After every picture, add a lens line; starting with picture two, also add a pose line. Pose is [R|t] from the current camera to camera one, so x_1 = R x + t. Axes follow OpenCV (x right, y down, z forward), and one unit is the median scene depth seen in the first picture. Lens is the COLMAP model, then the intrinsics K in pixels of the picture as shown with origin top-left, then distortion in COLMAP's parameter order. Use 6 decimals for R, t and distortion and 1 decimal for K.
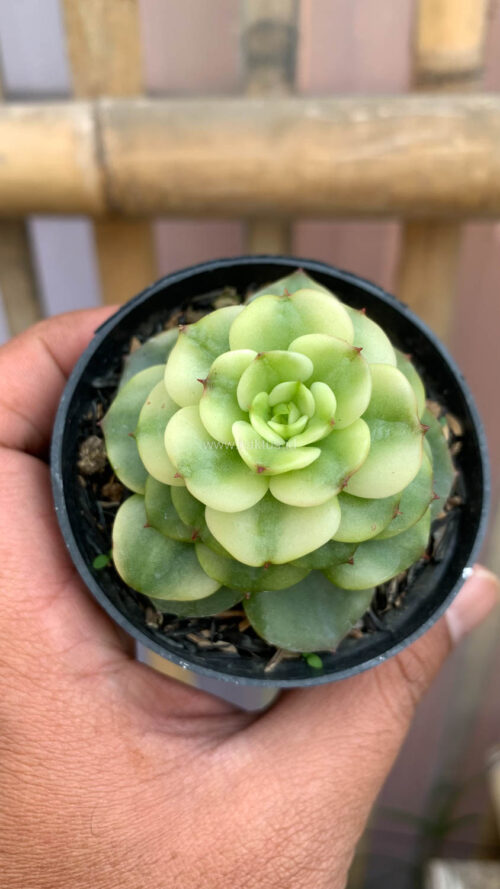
lens RADIAL K [[705.0, 0, 238.7], [0, 705.0, 415.1], [0, 0, 1]] dist [0.008125, -0.001742]
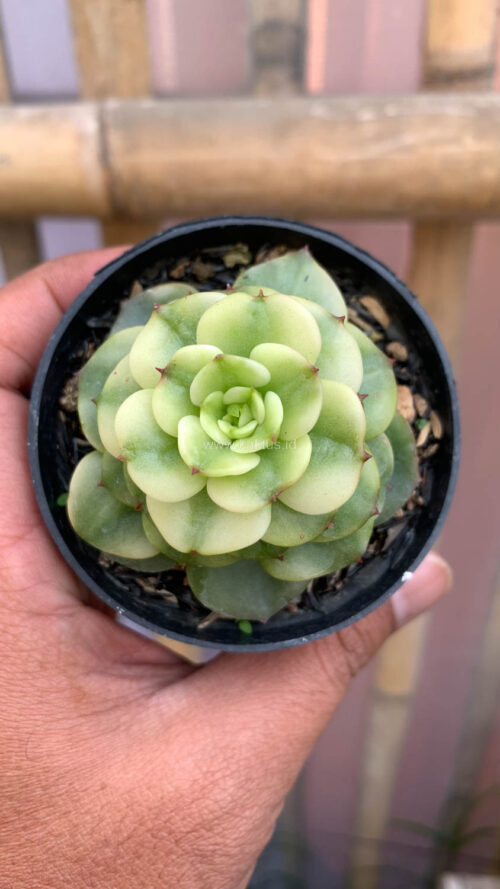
lens RADIAL K [[705.0, 0, 238.7], [0, 705.0, 415.1], [0, 0, 1]] dist [0.008125, -0.001742]
pose [[0.981344, 0.182444, -0.060653, 0.107873], [-0.170532, 0.971670, 0.163634, -0.139008], [0.088789, -0.150238, 0.984655, -0.000562]]
